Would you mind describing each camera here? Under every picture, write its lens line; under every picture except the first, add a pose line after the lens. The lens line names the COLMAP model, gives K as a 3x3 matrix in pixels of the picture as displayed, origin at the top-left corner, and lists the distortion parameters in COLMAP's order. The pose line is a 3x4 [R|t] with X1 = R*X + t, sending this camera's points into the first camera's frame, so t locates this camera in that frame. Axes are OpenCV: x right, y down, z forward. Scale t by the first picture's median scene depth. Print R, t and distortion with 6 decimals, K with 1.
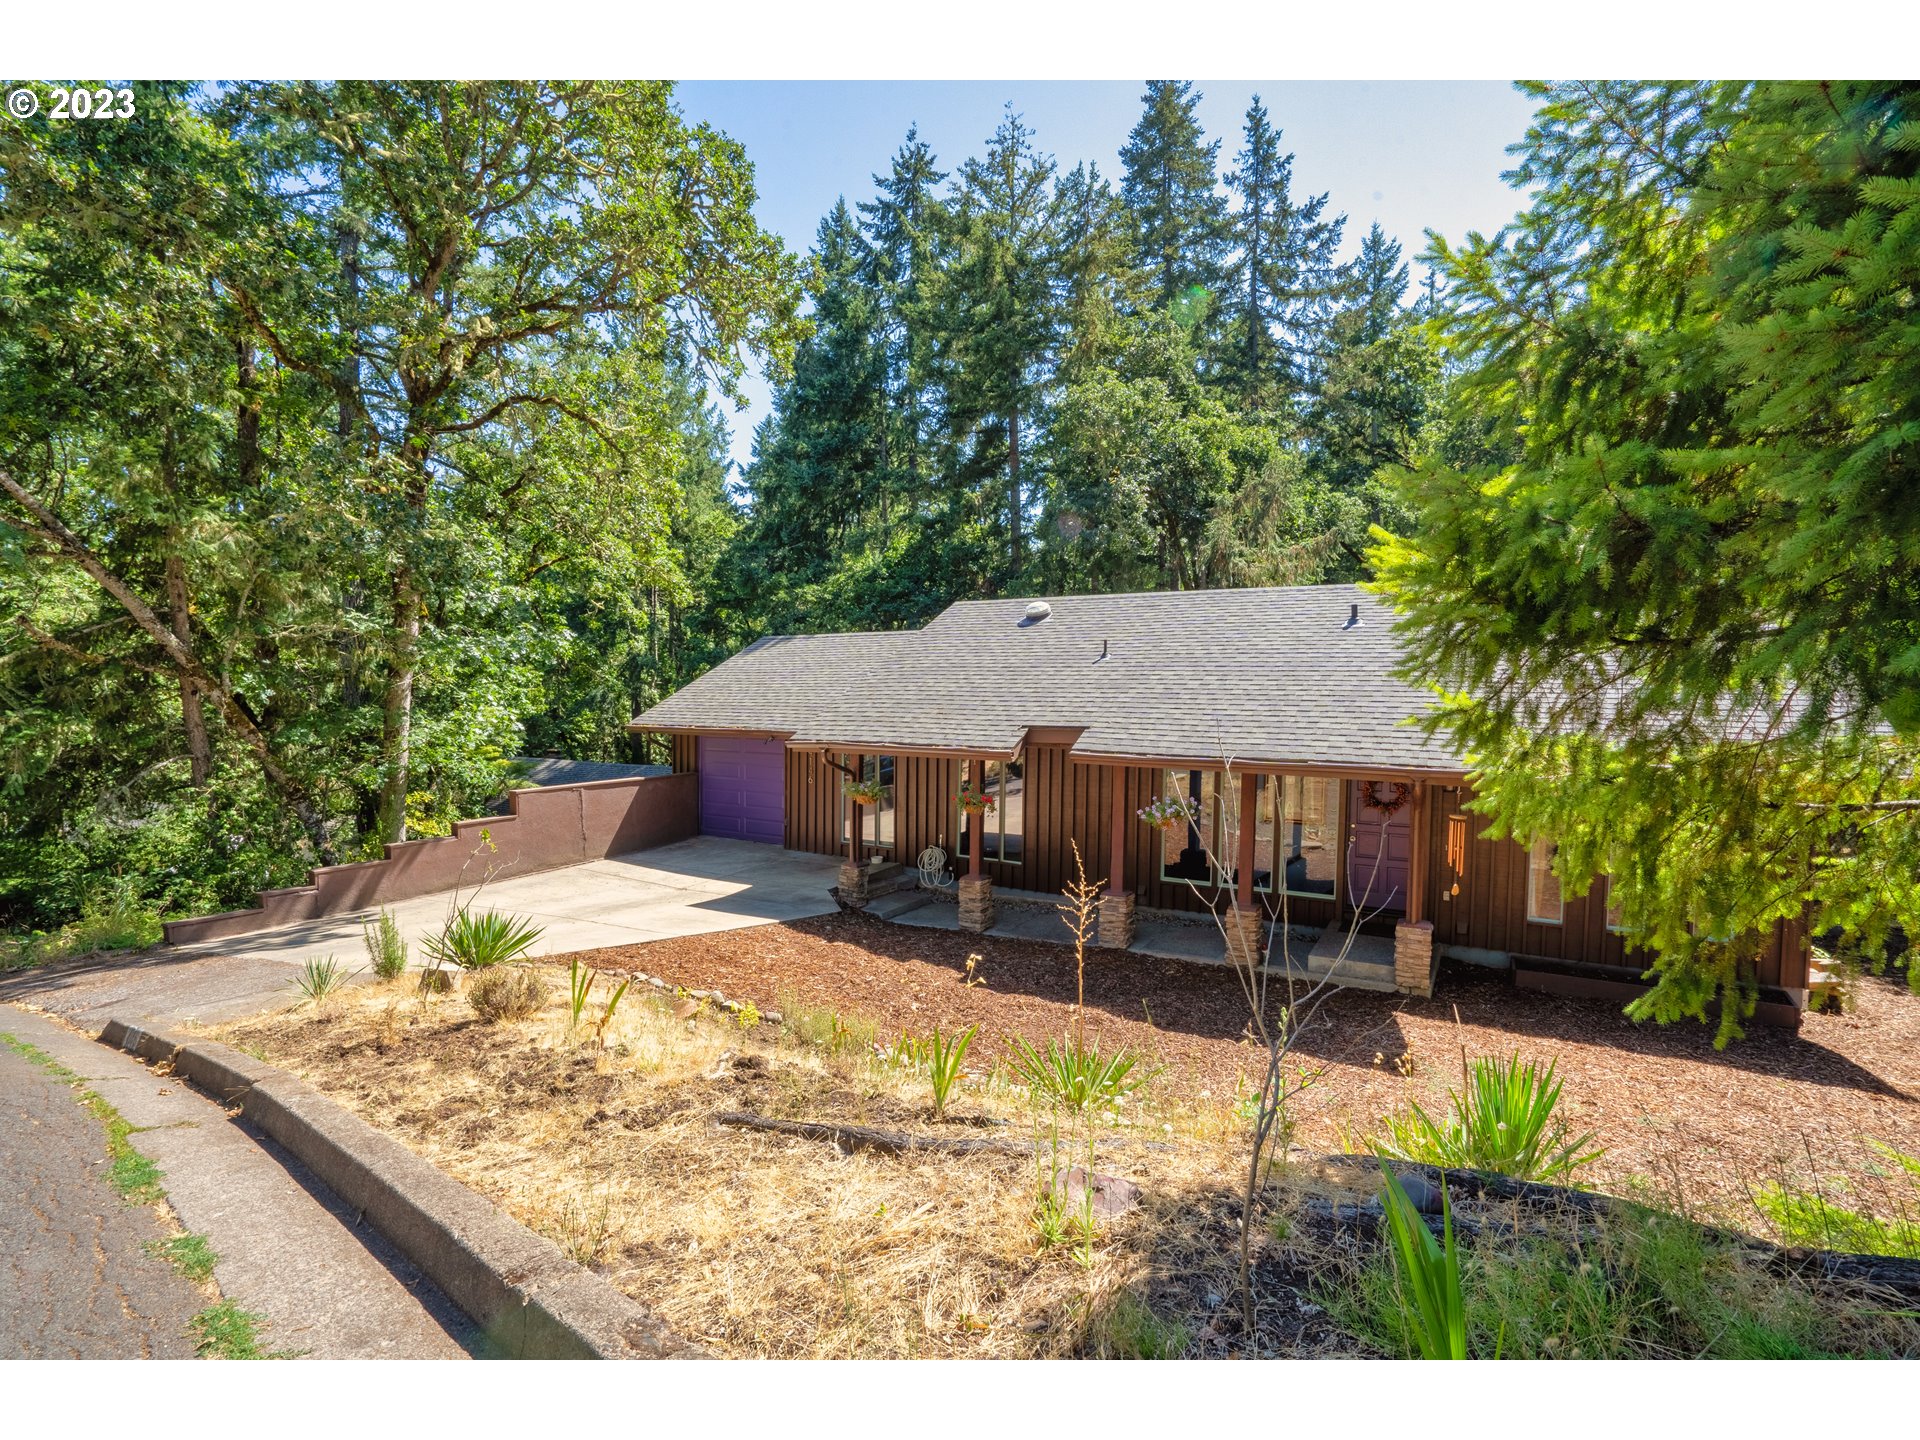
lens RADIAL K [[910.9, 0, 943.3], [0, 910.9, 725.7], [0, 0, 1]] dist [-0.045034, -0.000036]
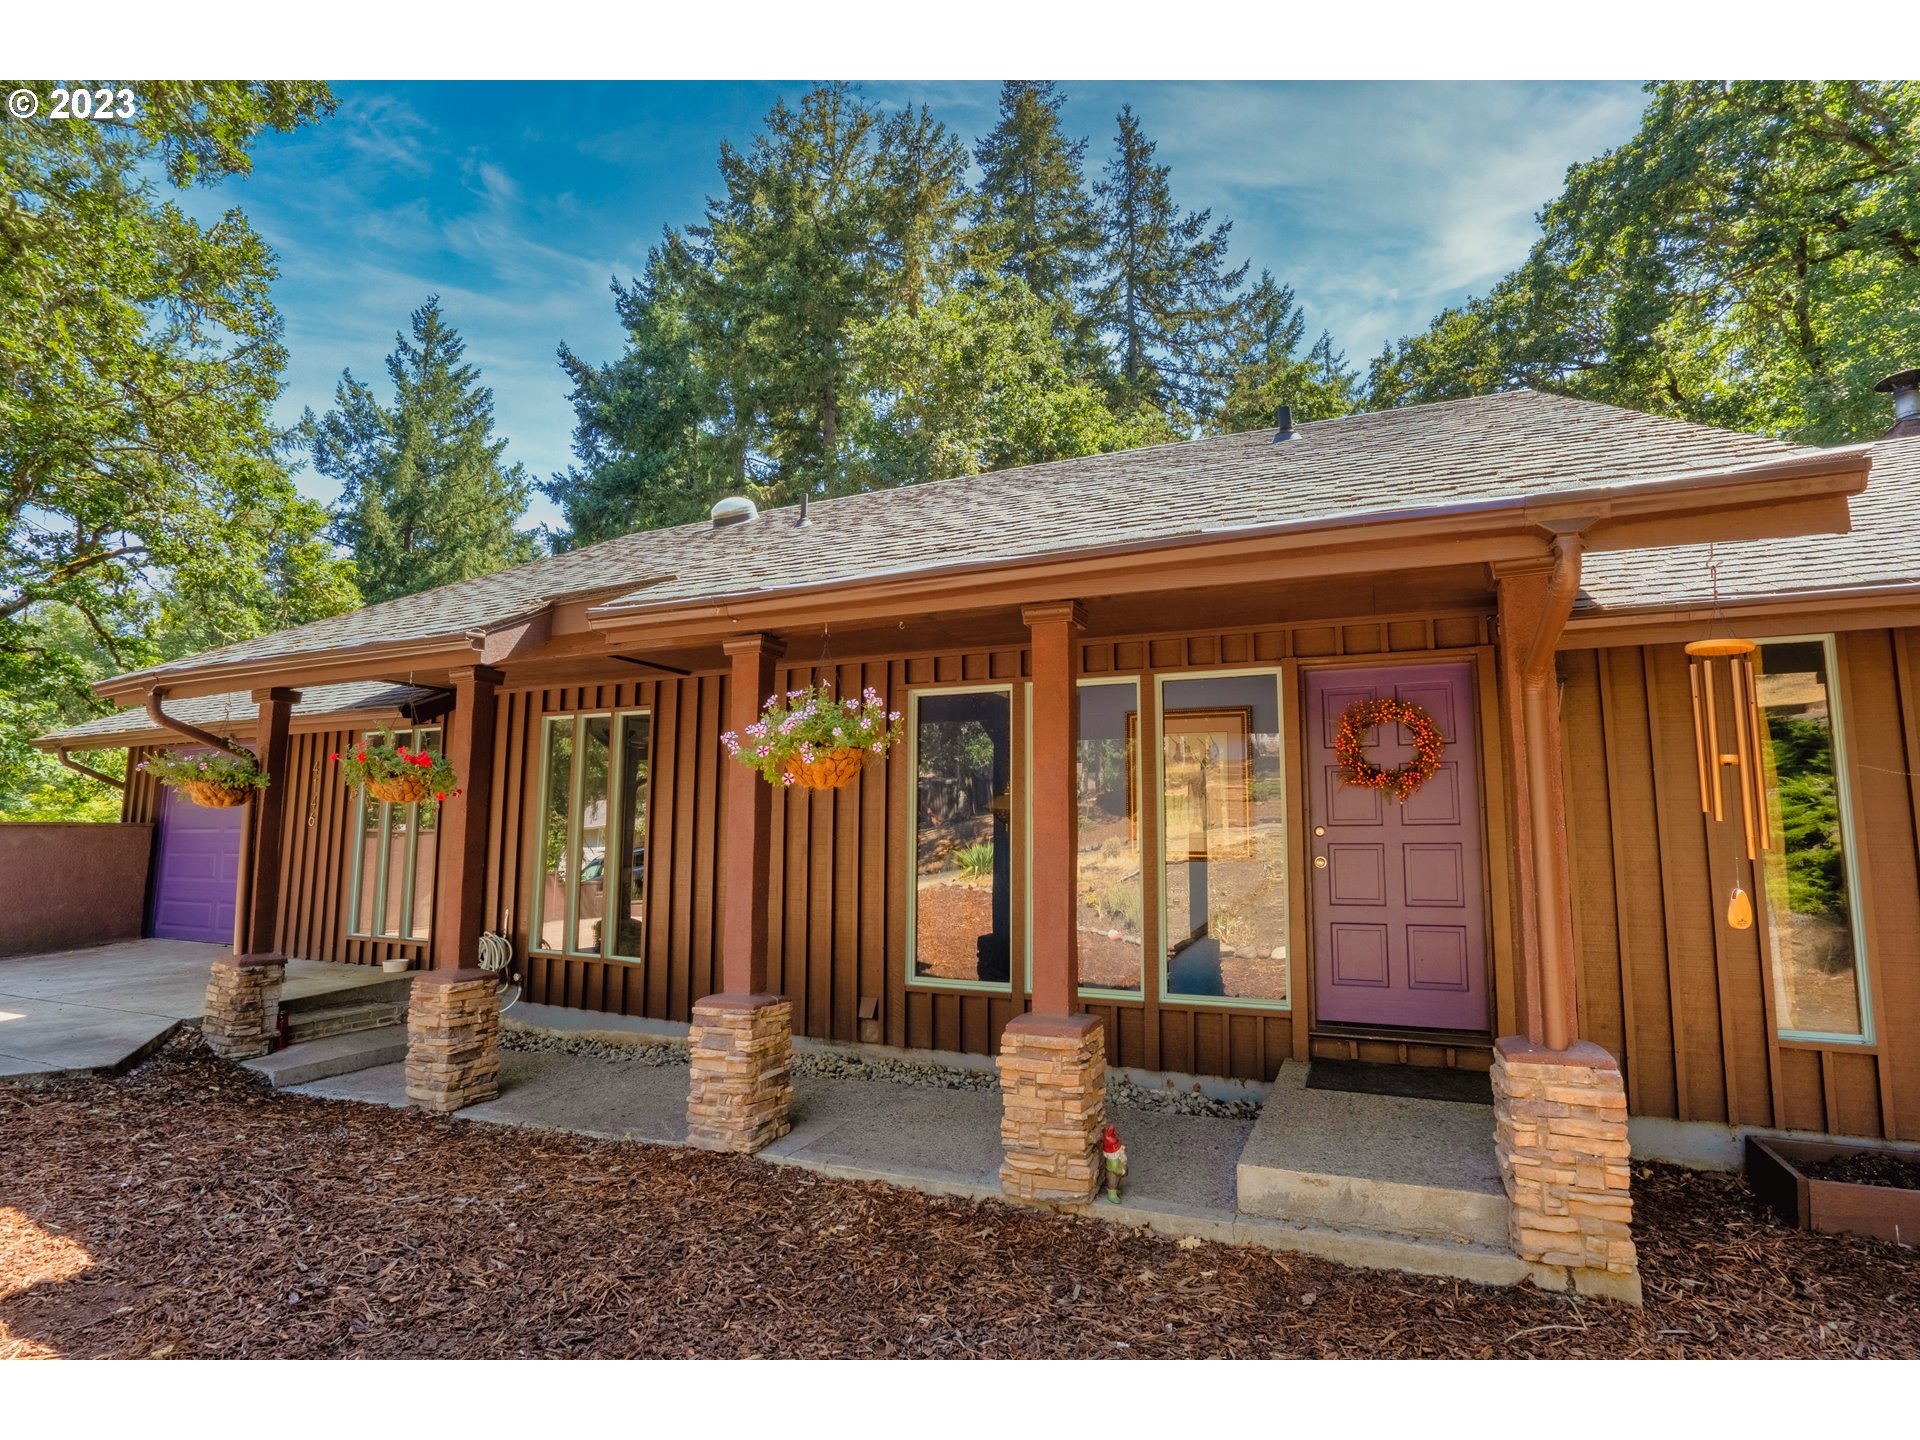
lens RADIAL K [[959.6, 0, 948.0], [0, 959.6, 709.7], [0, 0, 1]] dist [-0.039304, 0.001828]
pose [[0.994186, 0.012007, 0.107004, 0.083553], [0.006915, 0.984592, -0.174732, 0.048240], [-0.107453, 0.174457, 0.978784, 0.205913]]
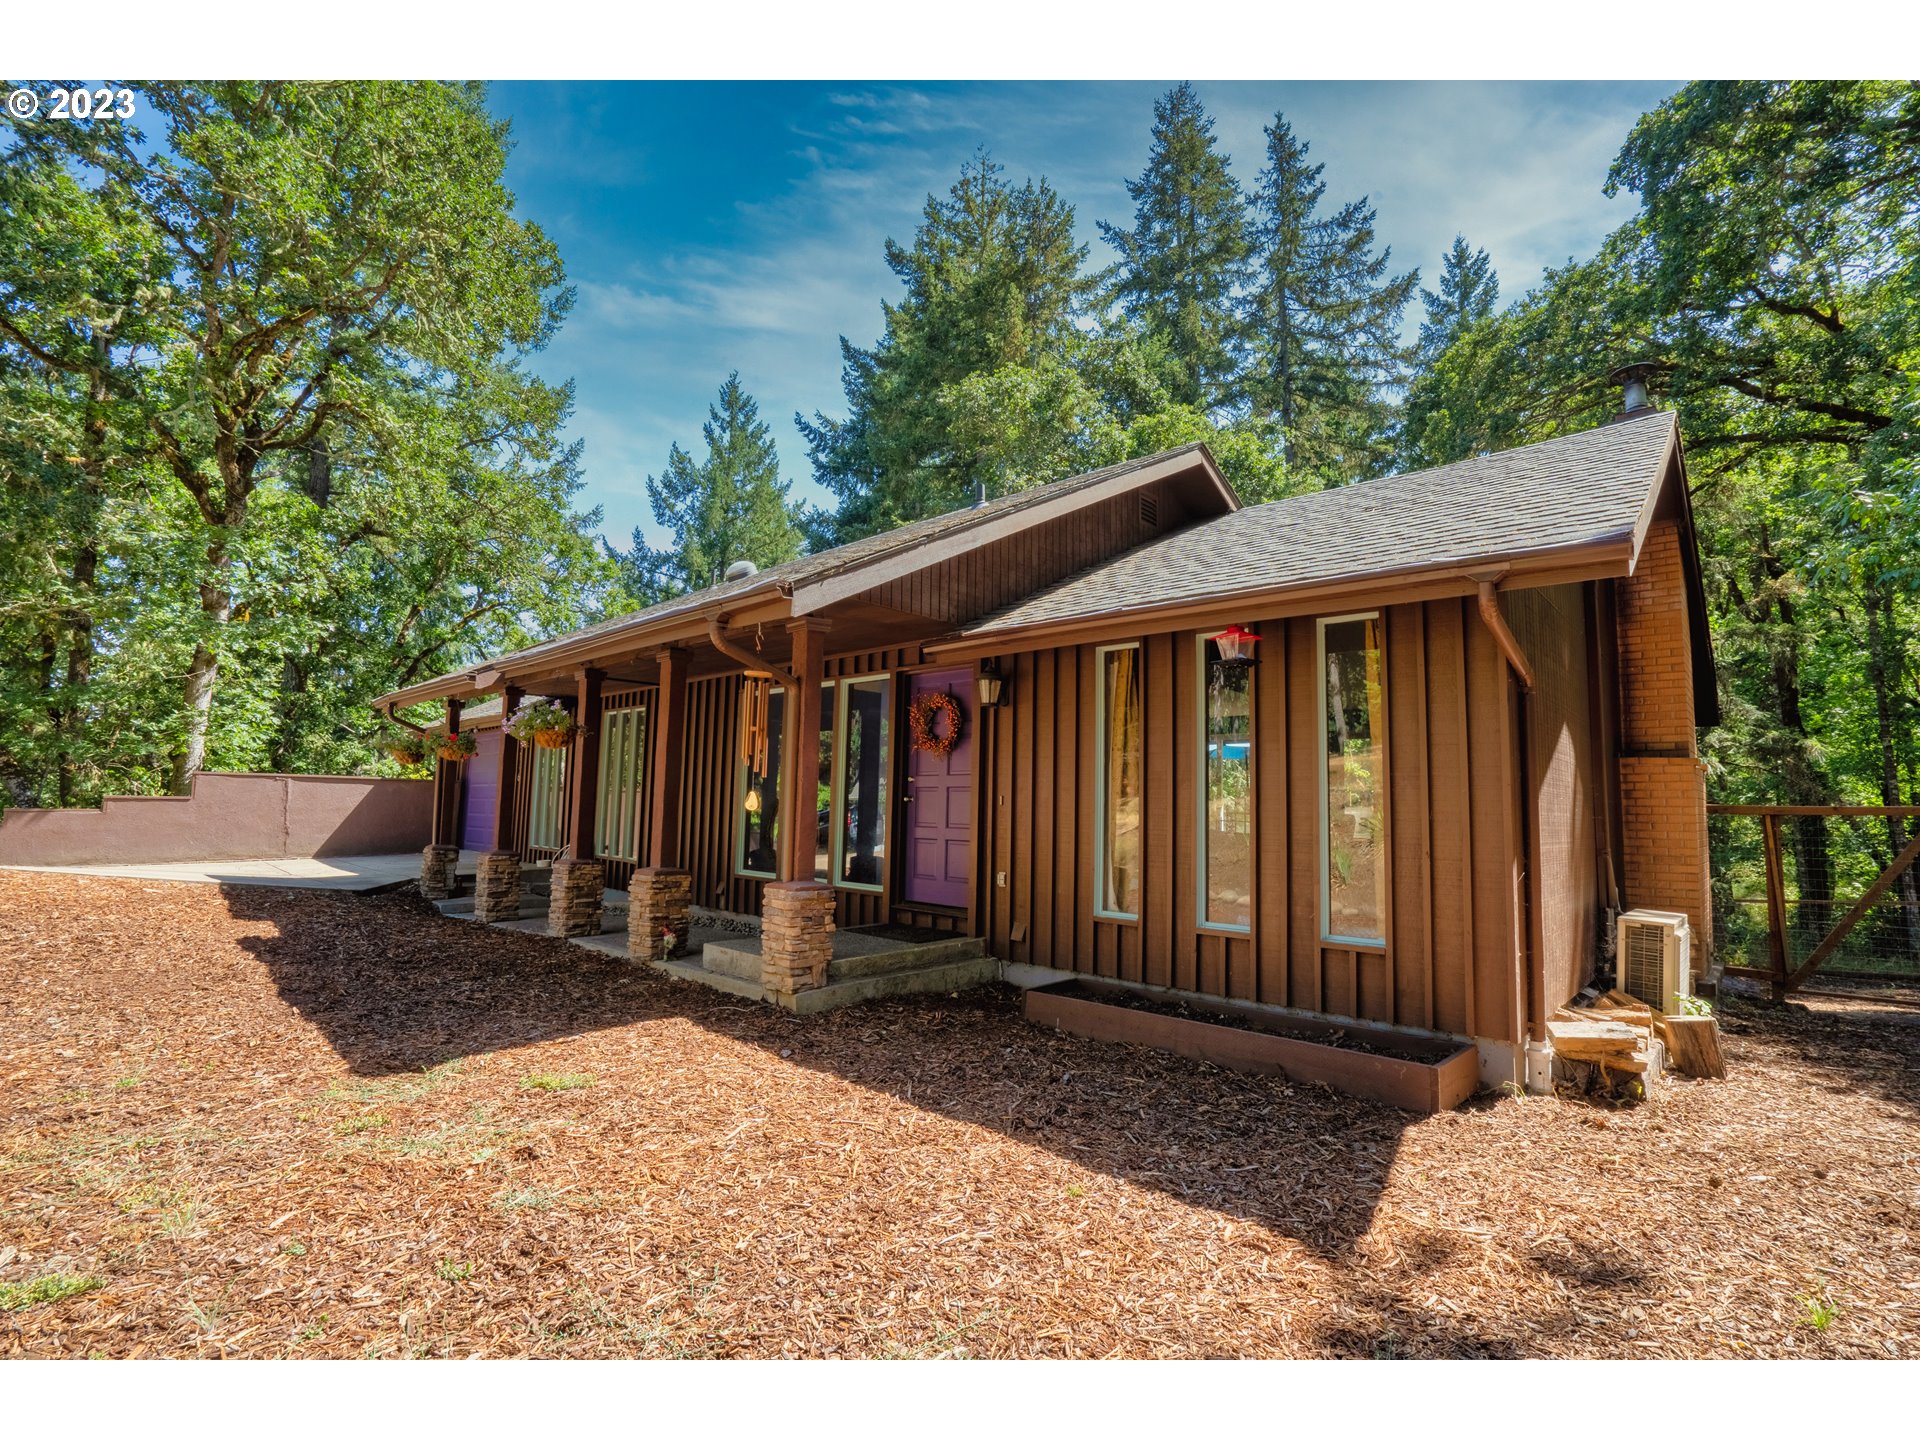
lens RADIAL K [[910.9, 0, 962.4], [0, 910.9, 714.1], [0, 0, 1]] dist [-0.045034, -0.000036]
pose [[0.973917, -0.009609, -0.226703, 0.239036], [-0.023846, 0.989236, -0.144370, 0.057690], [0.225650, 0.146011, 0.963205, 0.121121]]
